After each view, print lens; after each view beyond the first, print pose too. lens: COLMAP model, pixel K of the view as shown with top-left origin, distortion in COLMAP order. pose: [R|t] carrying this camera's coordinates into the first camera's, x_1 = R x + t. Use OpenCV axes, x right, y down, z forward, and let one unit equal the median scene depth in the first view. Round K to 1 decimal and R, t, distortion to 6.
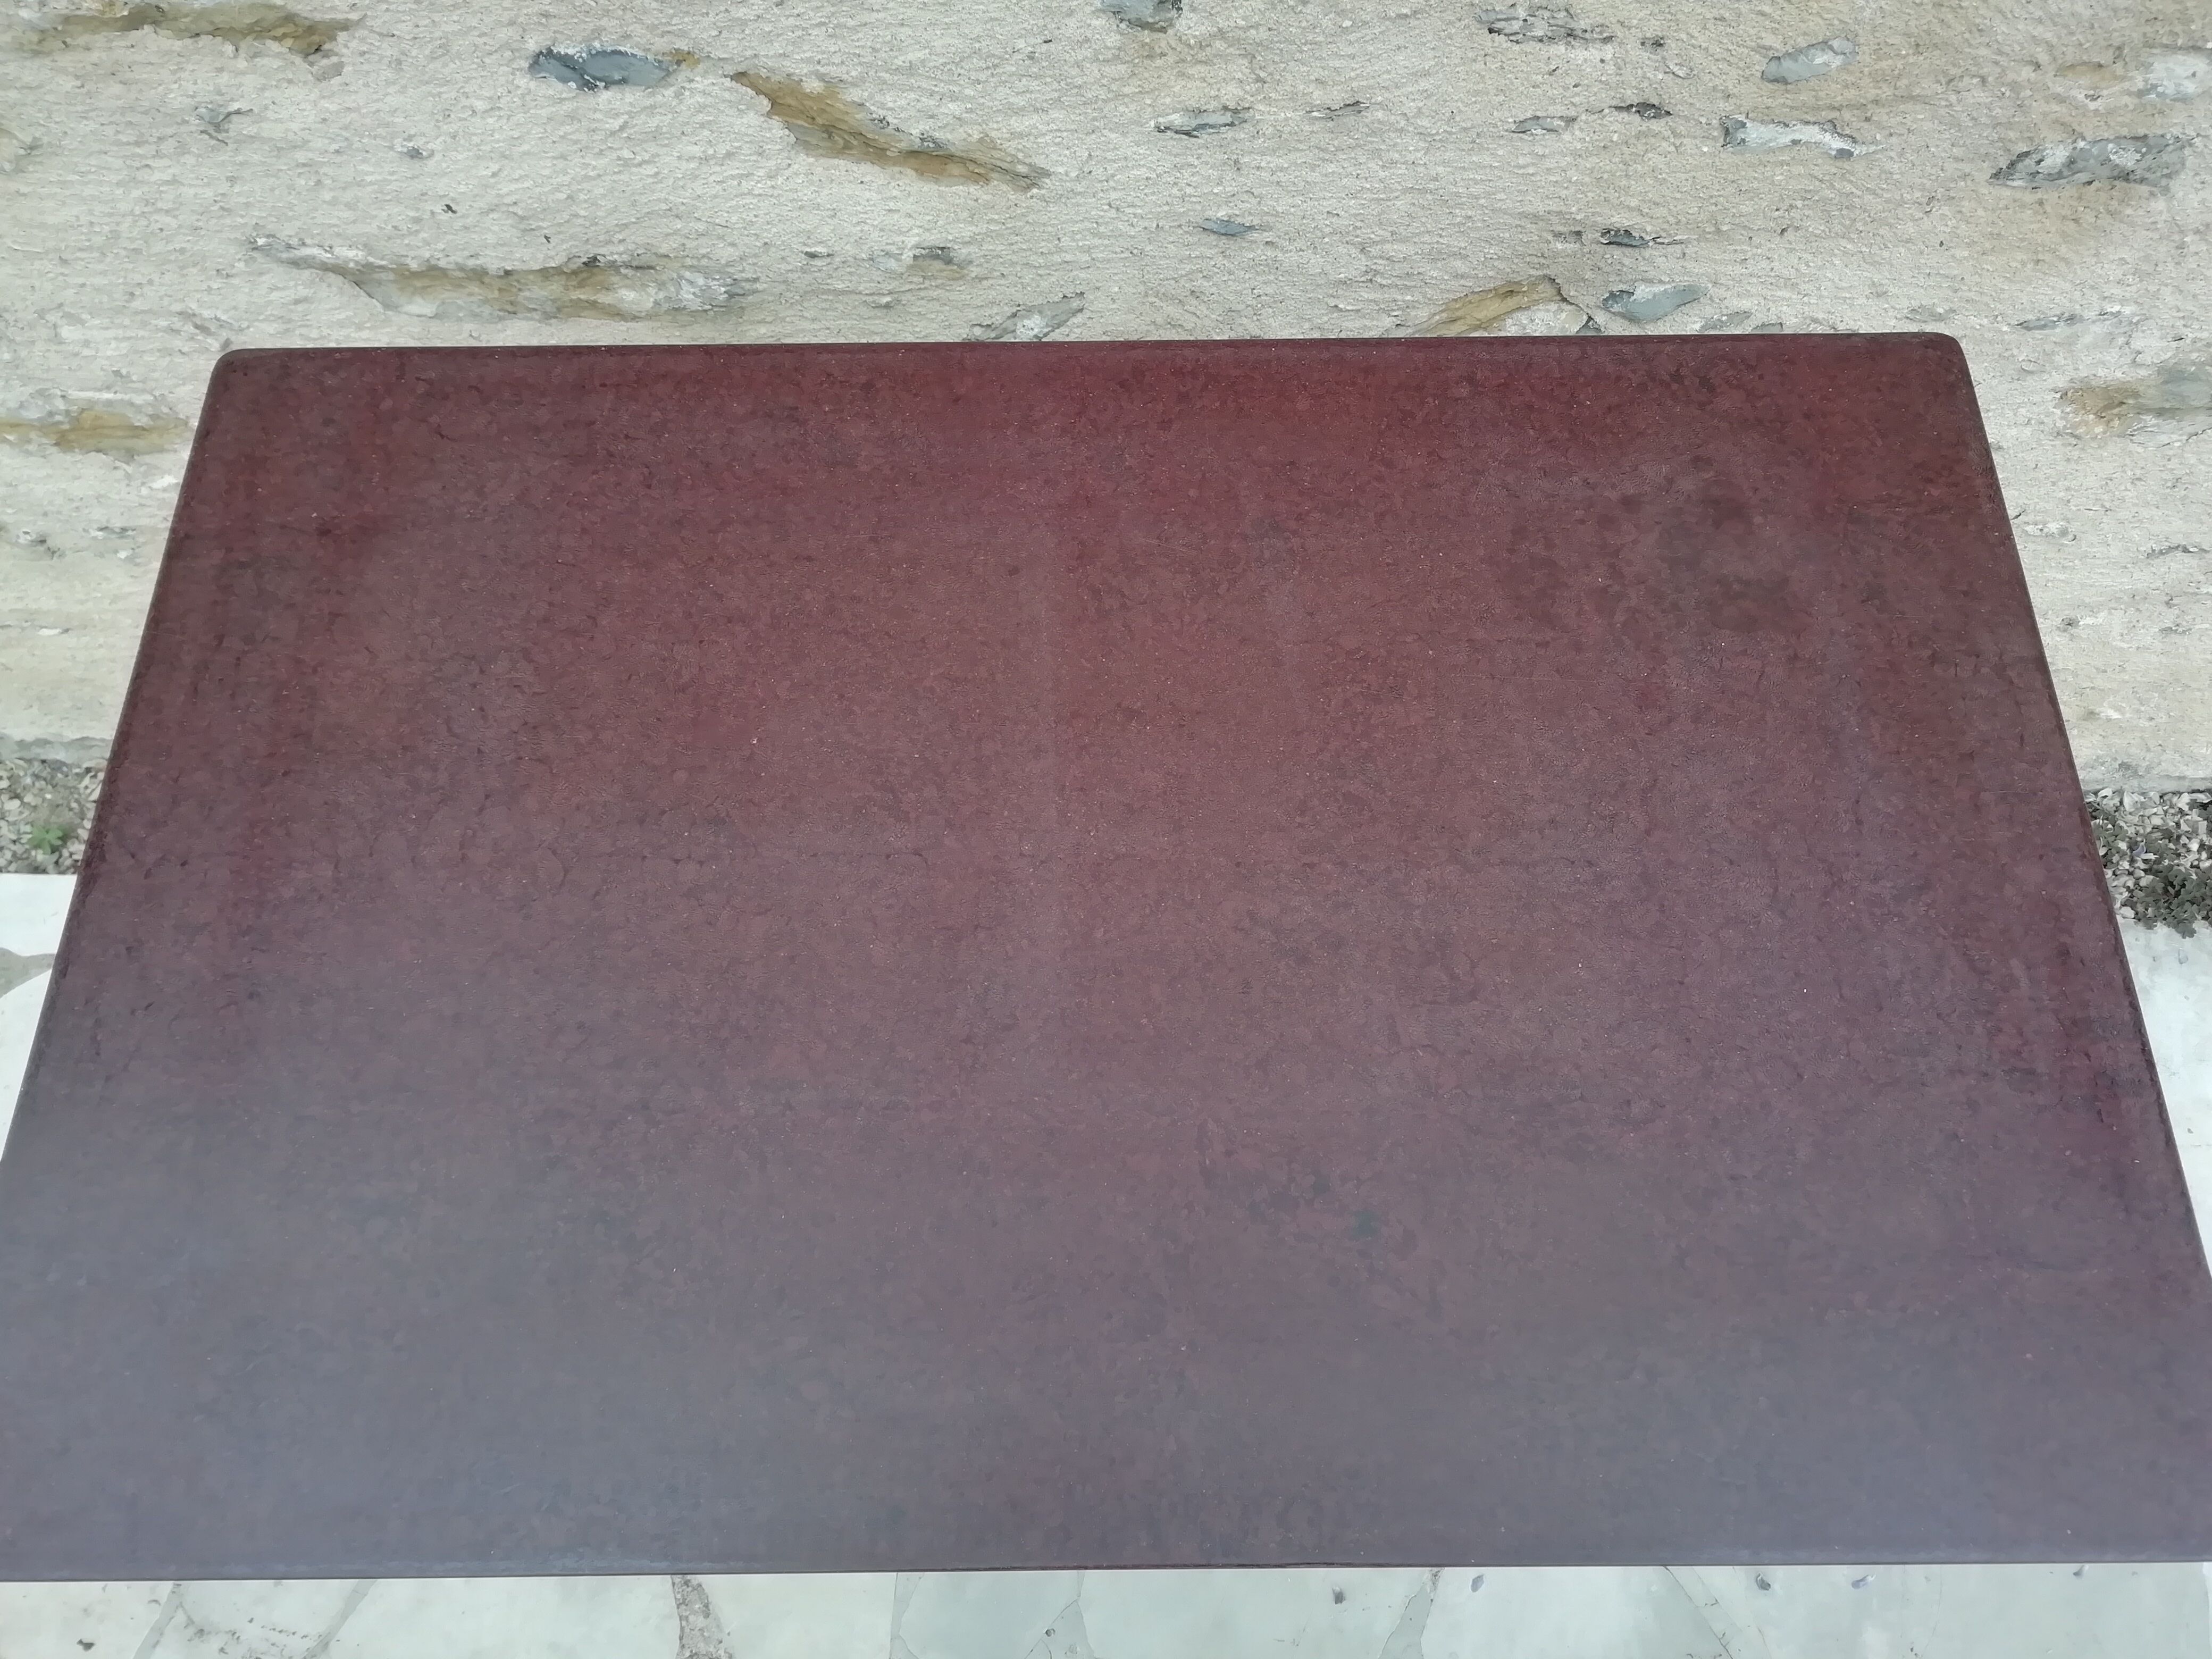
lens RADIAL K [[1664.9, 0, 1116.4], [0, 1664.9, 833.6], [0, 0, 1]] dist [0.019336, -0.017256]
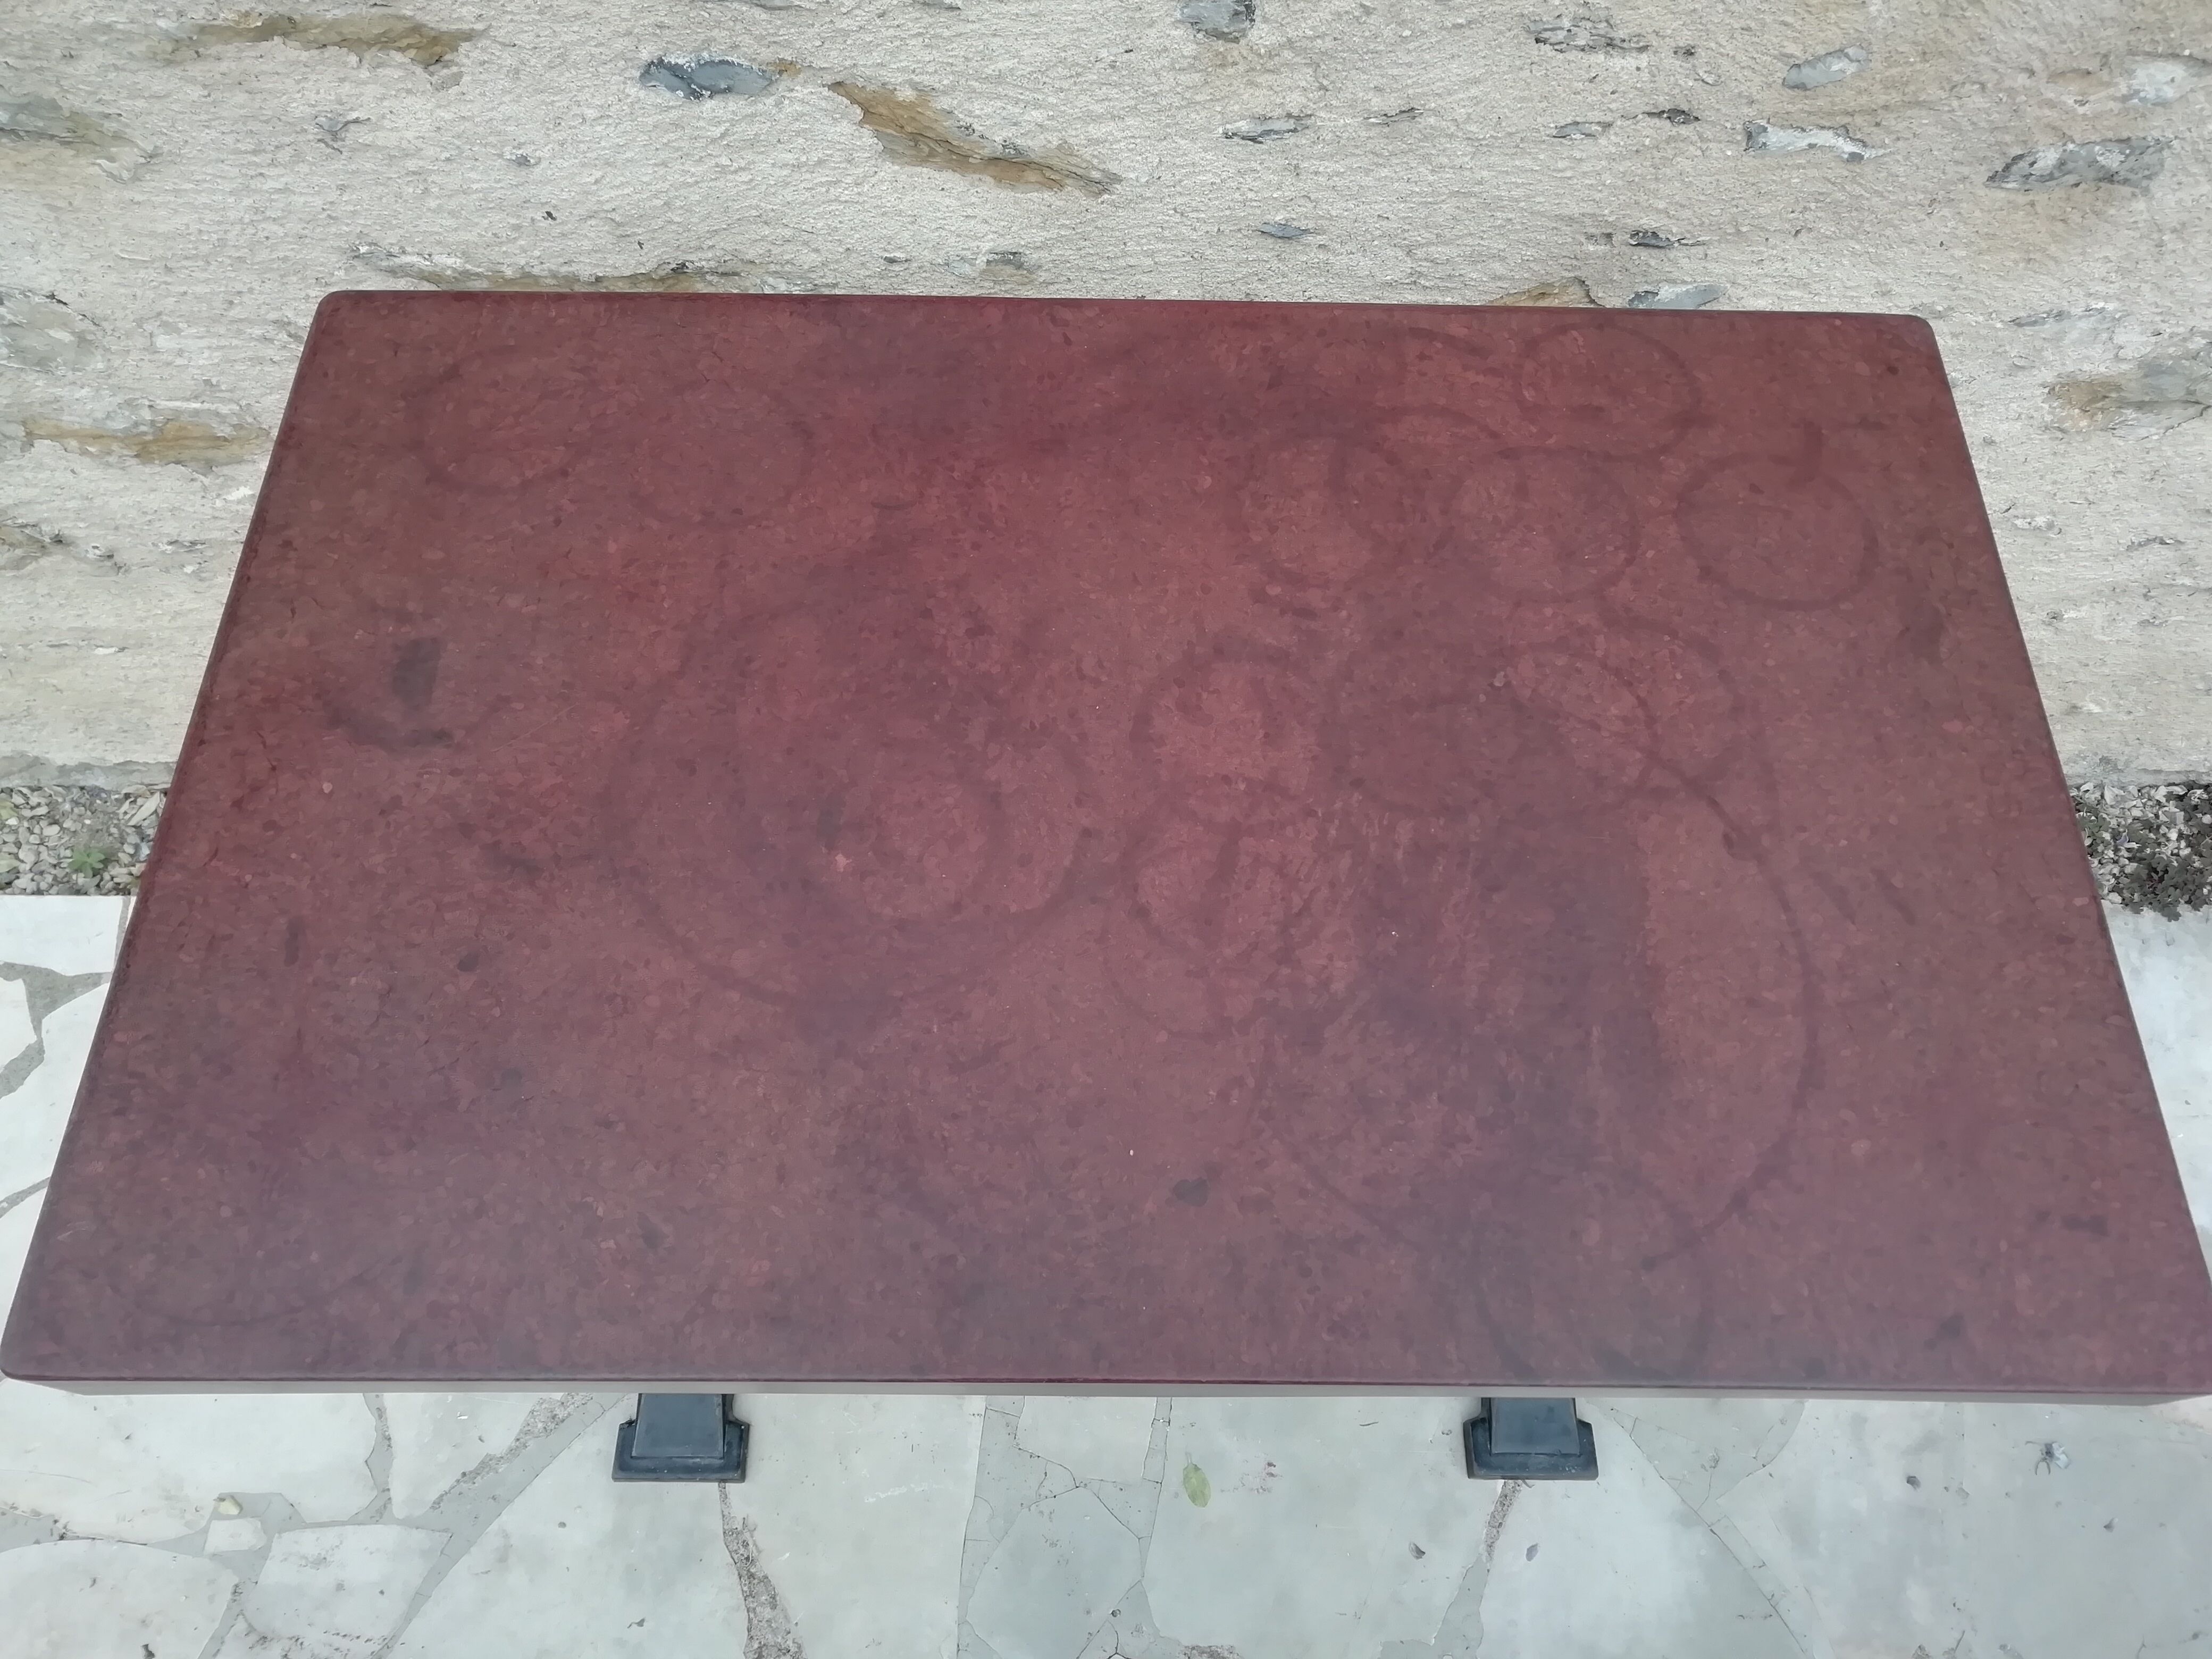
lens RADIAL K [[1664.9, 0, 1121.8], [0, 1664.9, 830.6], [0, 0, 1]] dist [0.019336, -0.017256]
pose [[0.999337, -0.015250, 0.033075, -0.080093], [0.016943, 0.998528, -0.051532, 0.074851], [-0.032240, 0.052058, 0.998124, -0.043655]]
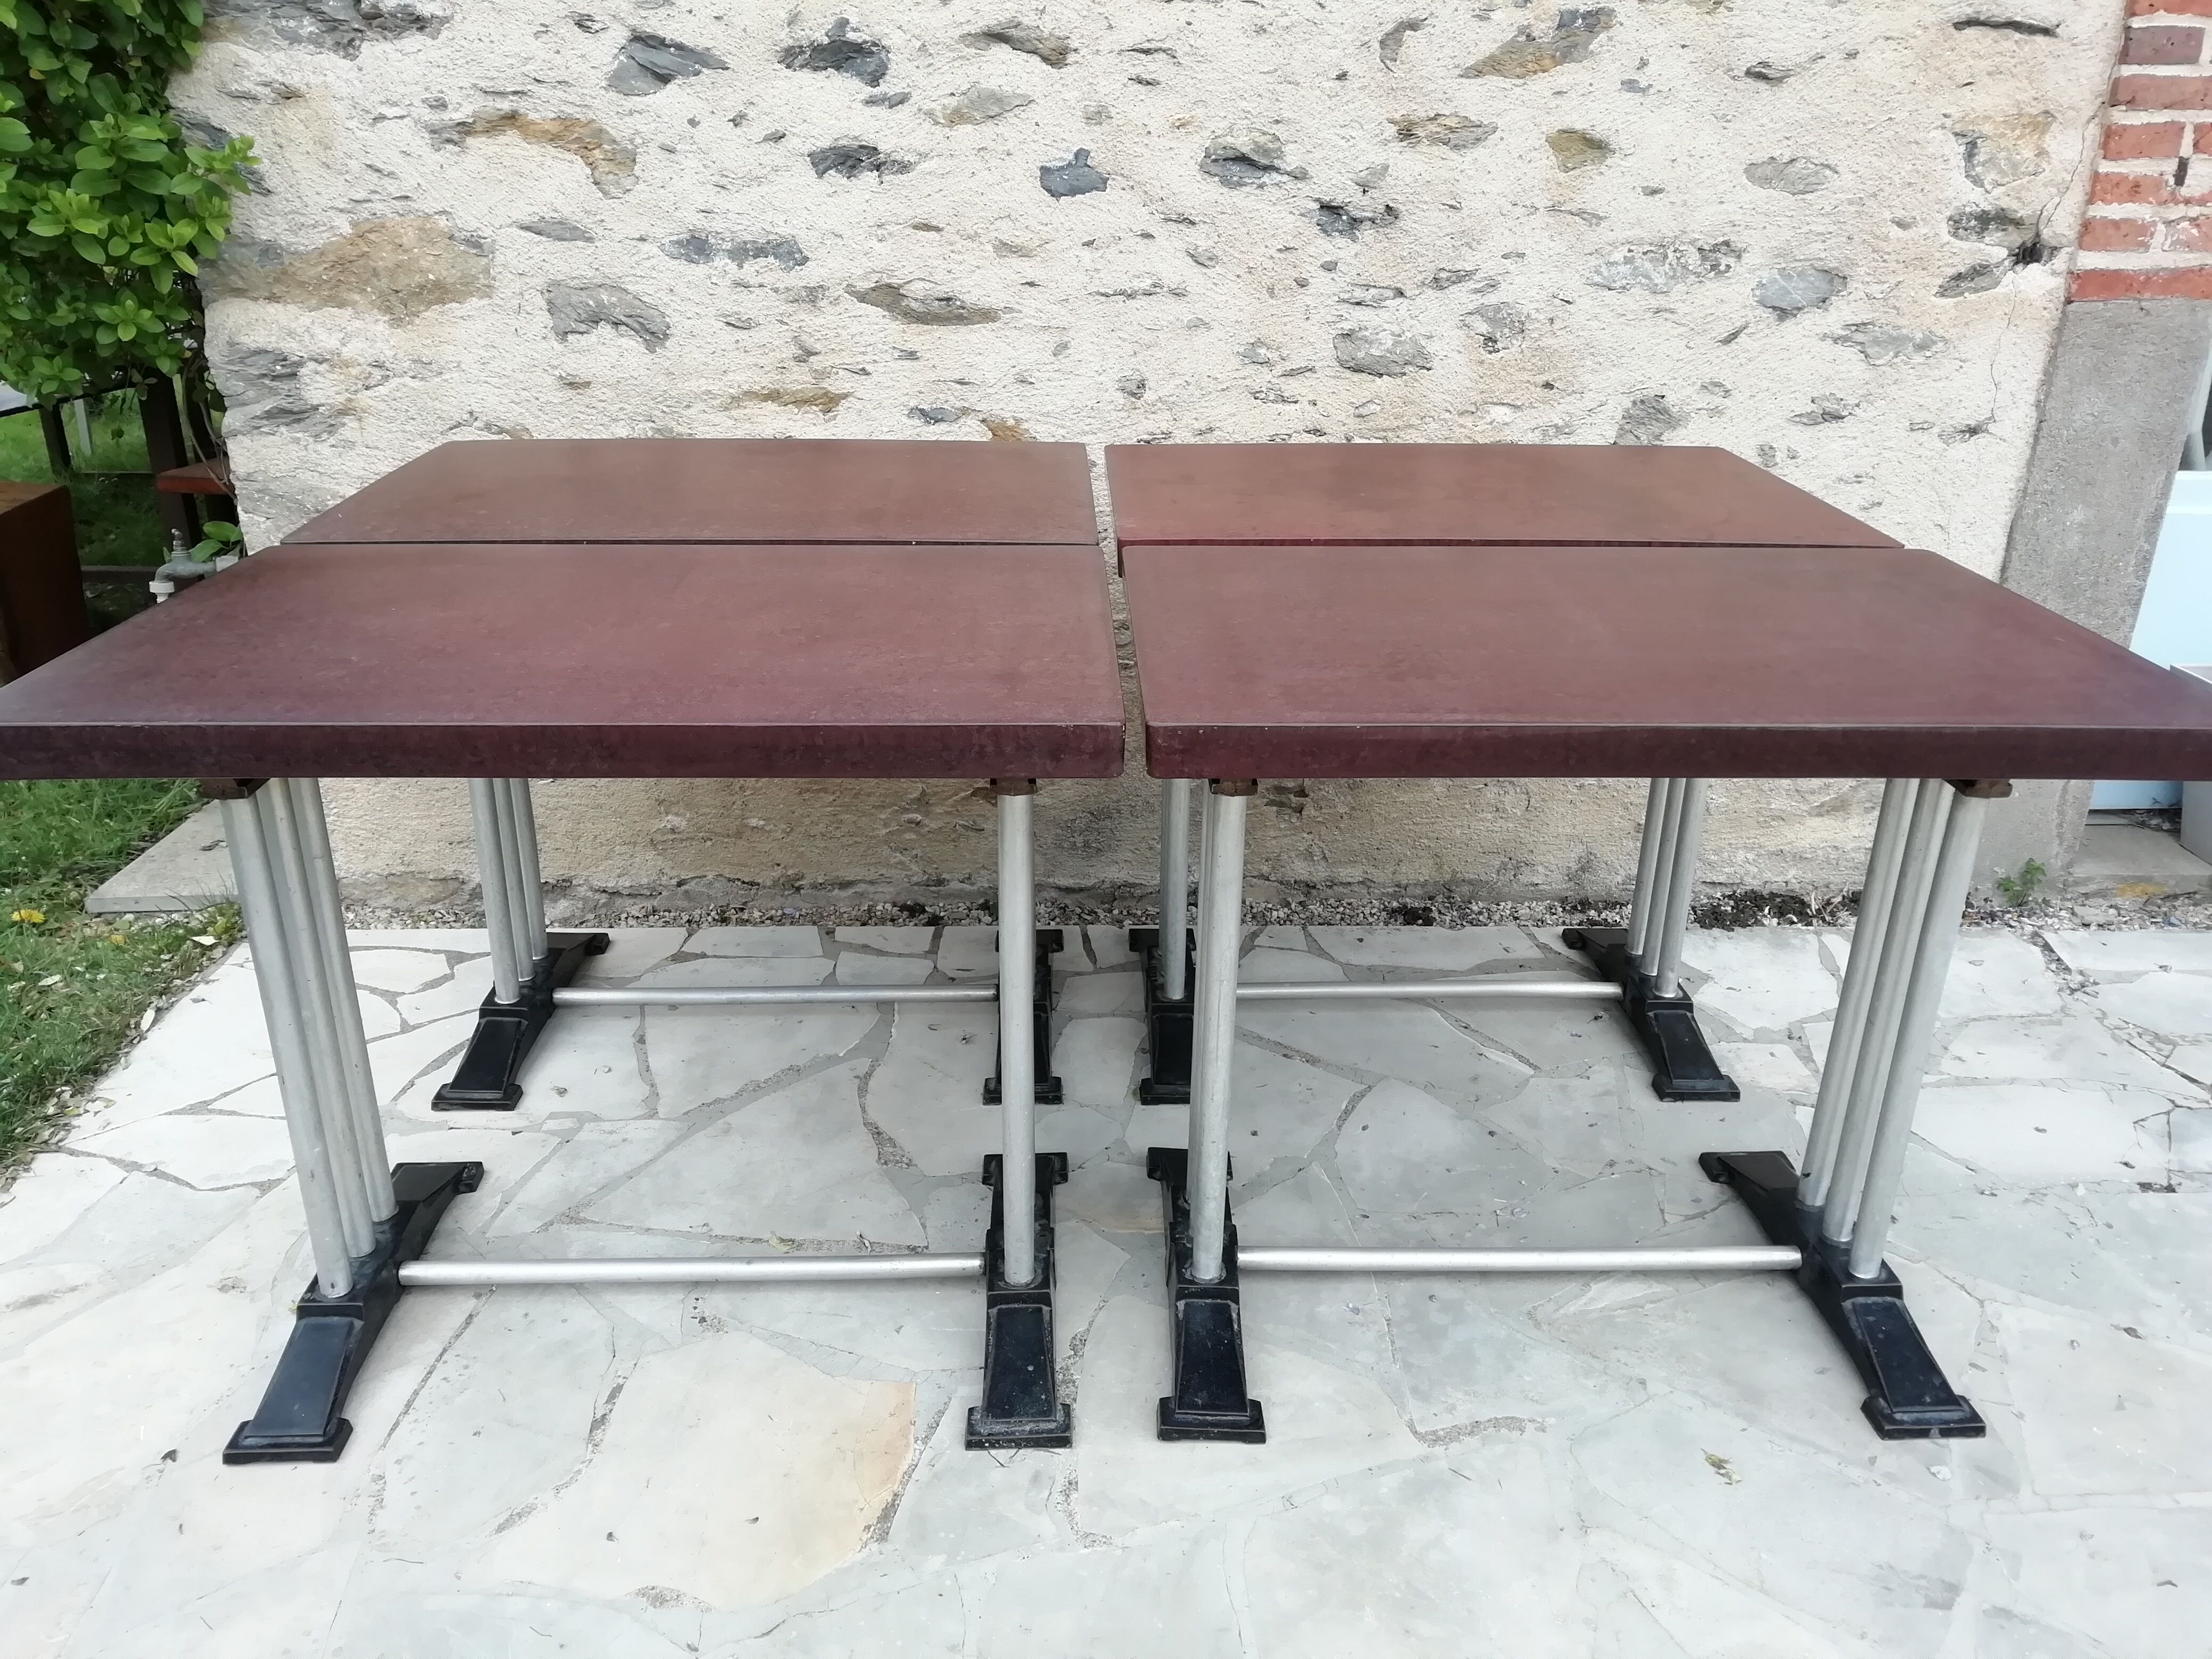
lens RADIAL K [[1664.9, 0, 1134.0], [0, 1664.9, 851.5], [0, 0, 1]] dist [0.019336, -0.017256]
pose [[0.998091, -0.008430, 0.061190, -0.142887], [0.047100, 0.744755, -0.665673, 1.751510], [-0.039960, 0.667284, 0.743730, -0.517610]]
